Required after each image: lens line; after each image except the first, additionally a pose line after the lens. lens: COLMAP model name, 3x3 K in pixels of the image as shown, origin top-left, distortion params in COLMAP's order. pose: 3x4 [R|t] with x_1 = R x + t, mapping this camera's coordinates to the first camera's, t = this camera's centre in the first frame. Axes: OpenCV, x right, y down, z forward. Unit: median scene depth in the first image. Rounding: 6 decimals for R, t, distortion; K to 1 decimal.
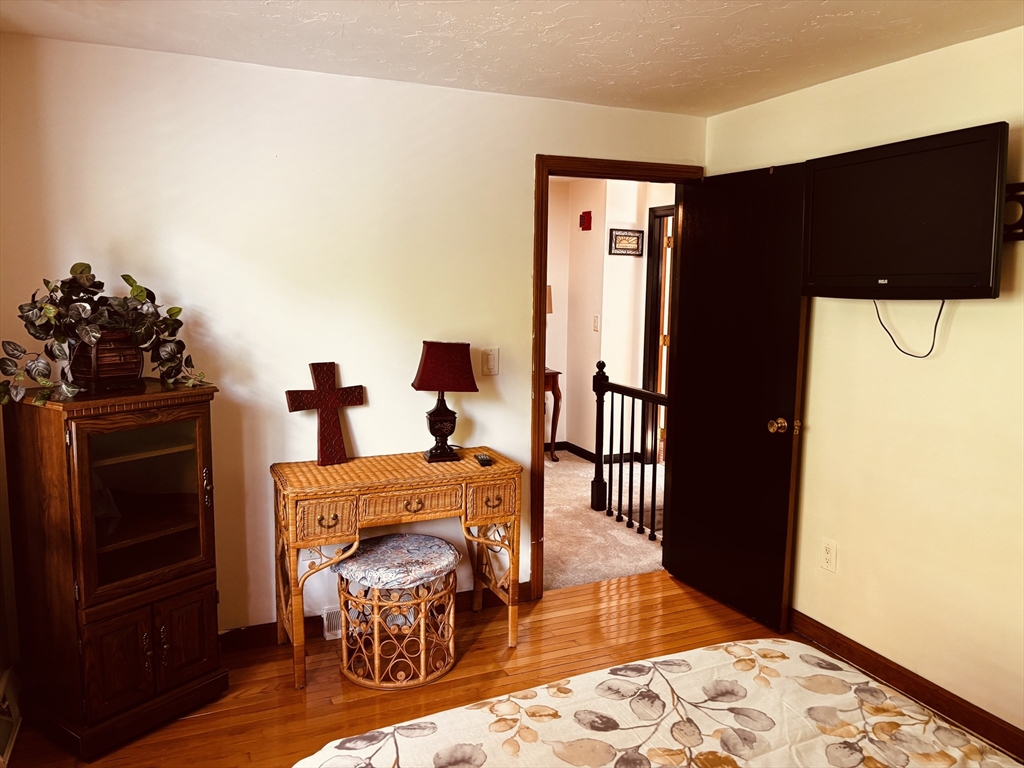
lens RADIAL K [[775.0, 0, 520.3], [0, 775.0, 382.9], [0, 0, 1]] dist [0.056067, -0.082669]
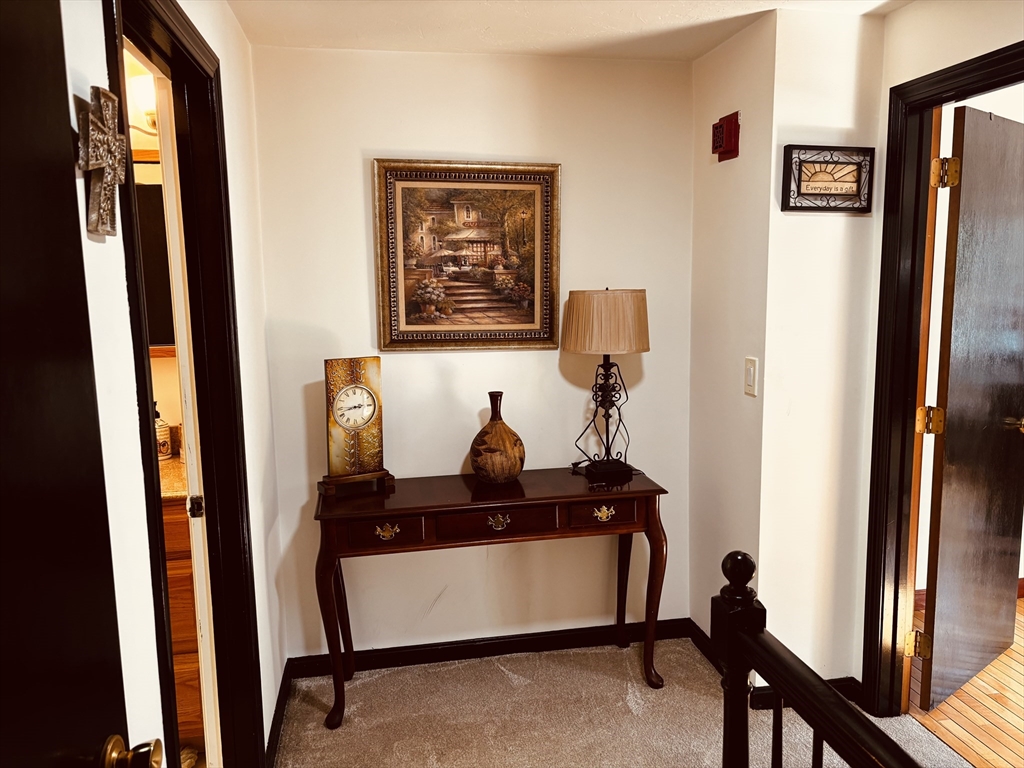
lens RADIAL K [[775.0, 0, 520.3], [0, 775.0, 382.9], [0, 0, 1]] dist [0.056067, -0.082669]
pose [[0.973779, 0.003373, -0.227473, 0.073482], [-0.001817, 0.999973, 0.007051, -0.077548], [0.227490, -0.006453, 0.973759, 0.567580]]
